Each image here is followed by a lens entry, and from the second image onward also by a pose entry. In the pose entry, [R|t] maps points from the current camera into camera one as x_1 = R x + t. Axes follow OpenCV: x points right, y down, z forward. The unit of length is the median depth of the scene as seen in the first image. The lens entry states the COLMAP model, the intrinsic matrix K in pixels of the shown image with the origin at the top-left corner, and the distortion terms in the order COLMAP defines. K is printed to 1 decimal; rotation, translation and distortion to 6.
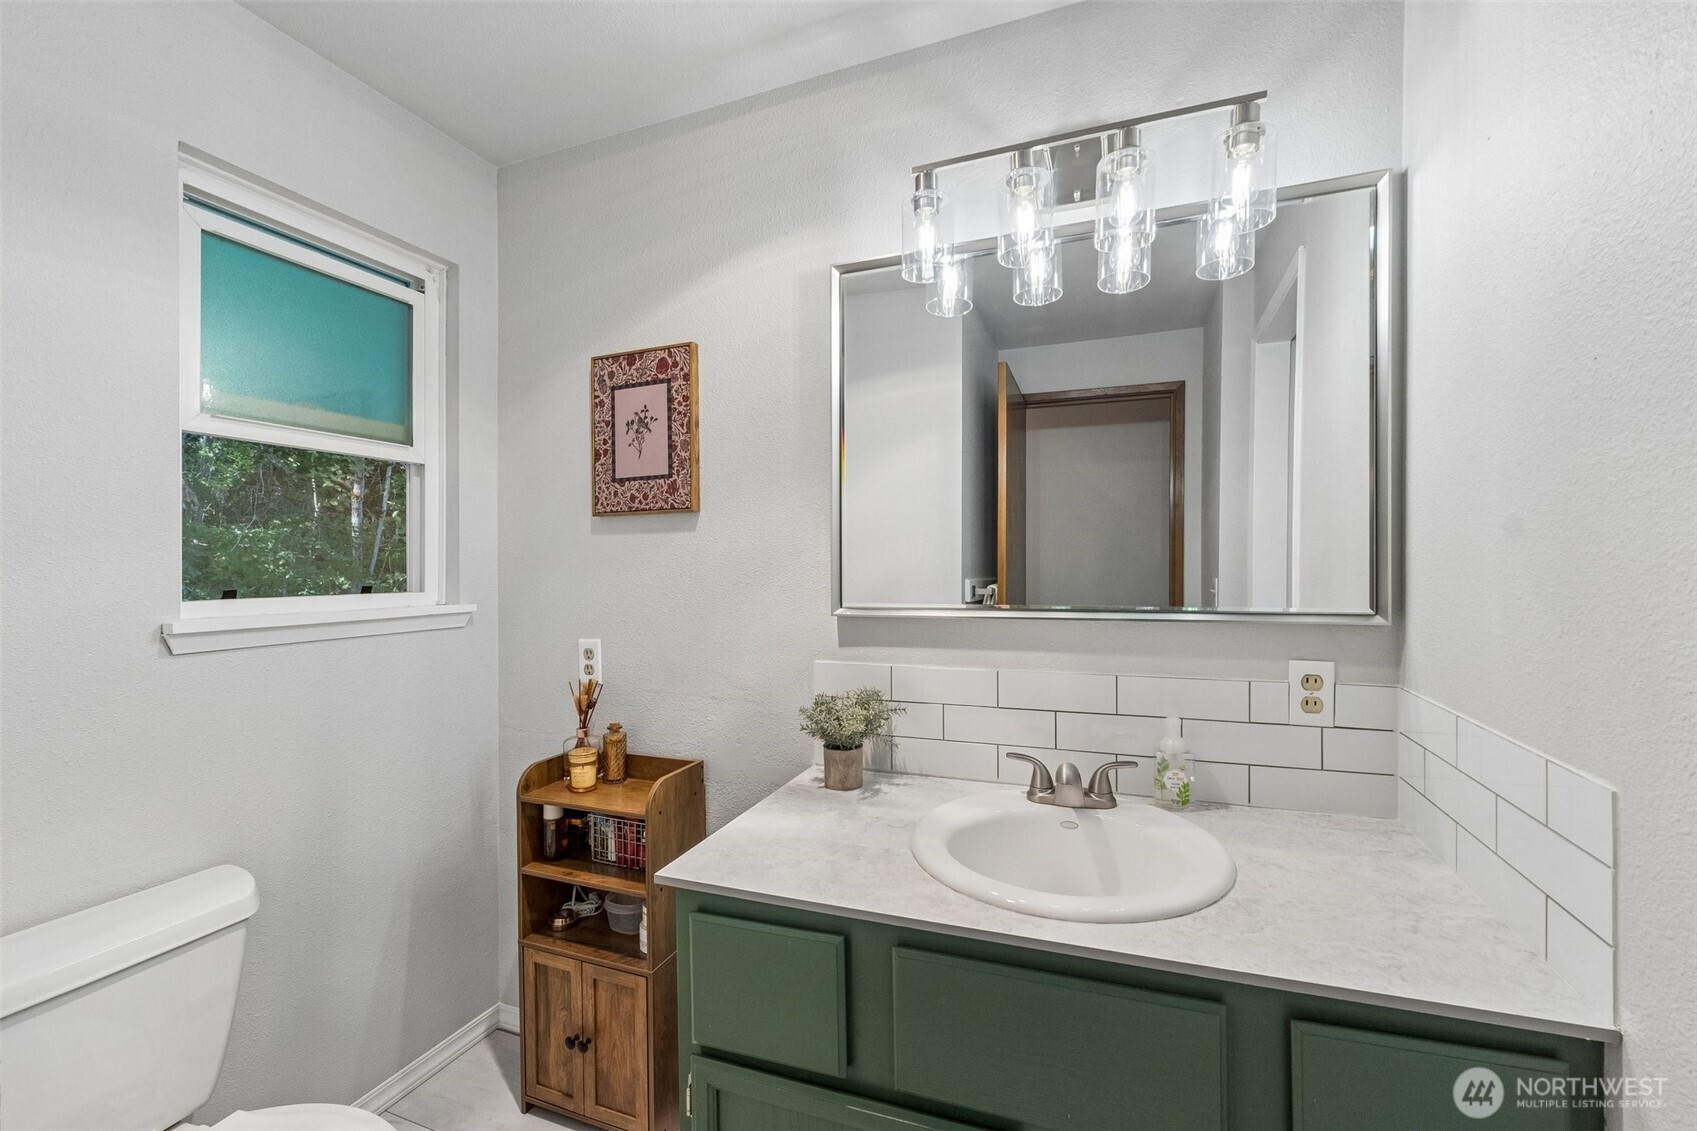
lens RADIAL K [[707.5, 0, 845.0], [0, 707.5, 570.6], [0, 0, 1]] dist [-0.008318, -0.000172]
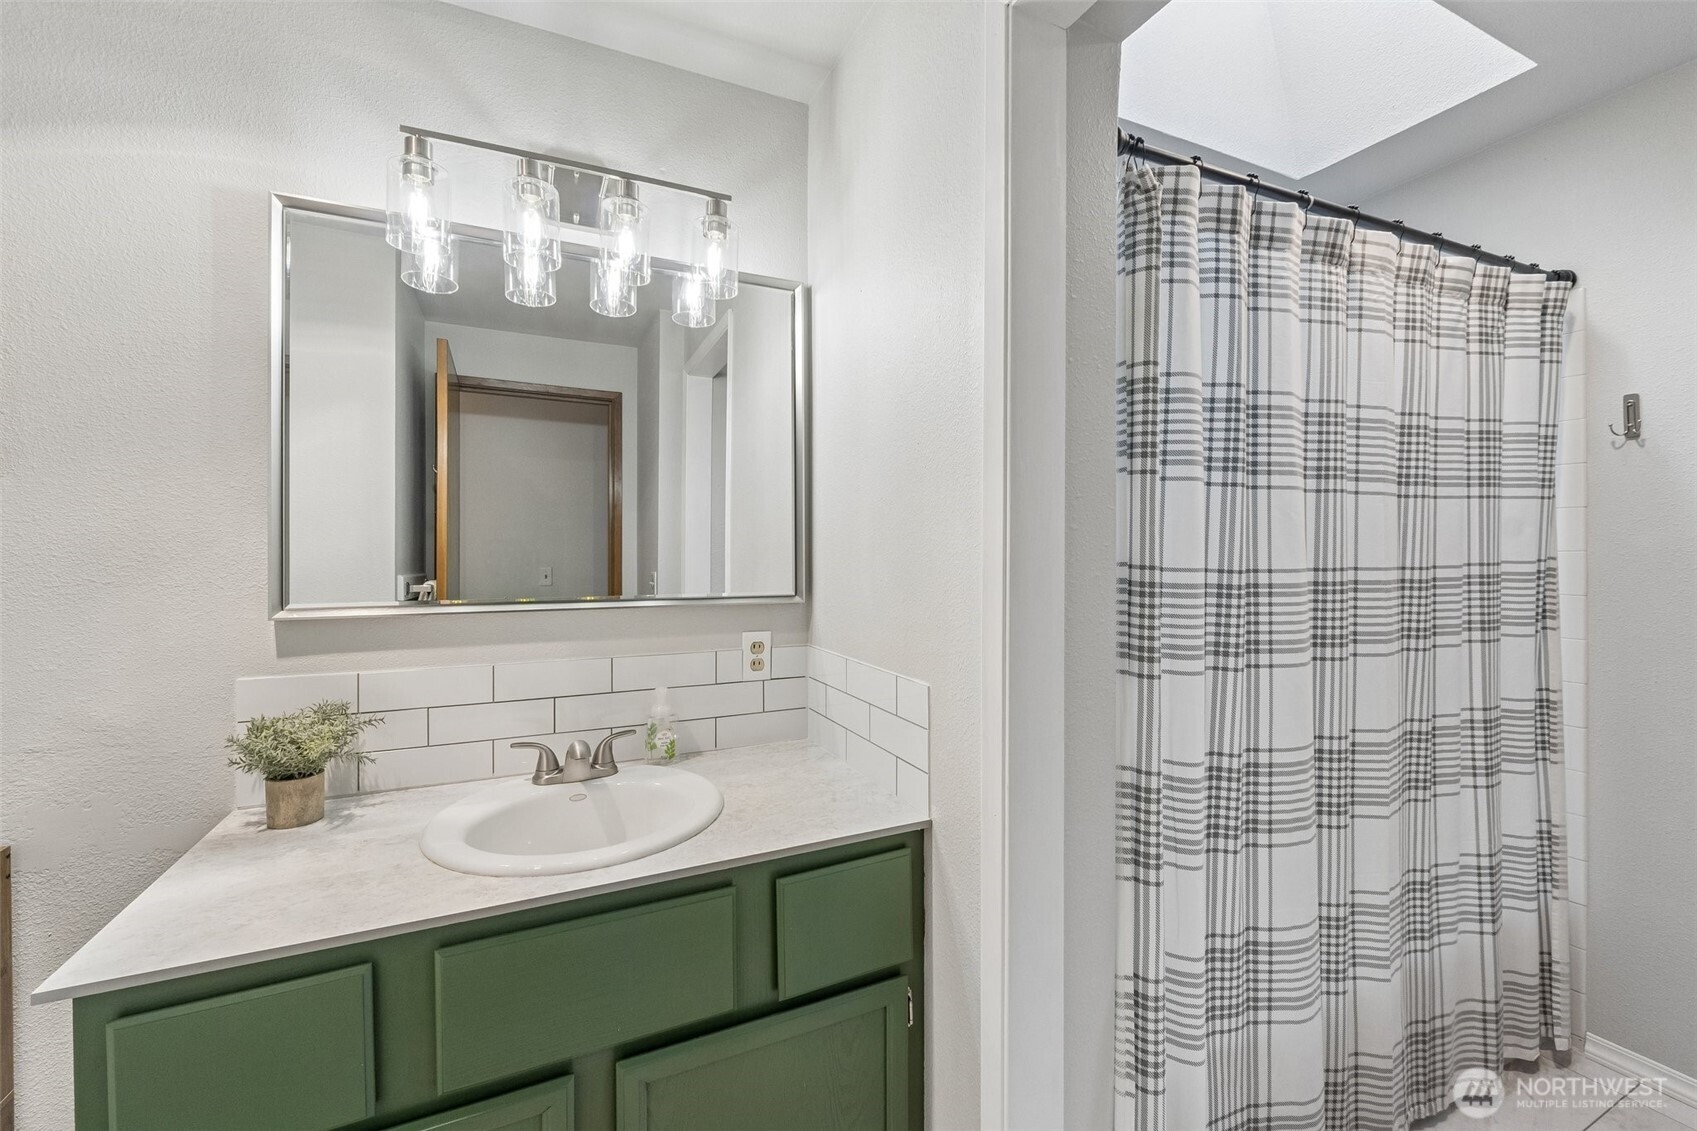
lens RADIAL K [[707.5, 0, 845.0], [0, 707.5, 570.6], [0, 0, 1]] dist [-0.008318, -0.000172]
pose [[0.702850, -0.006867, 0.711305, -0.157194], [0.002354, 0.999970, 0.007327, 0.001976], [-0.711334, -0.003475, 0.702845, -0.056535]]
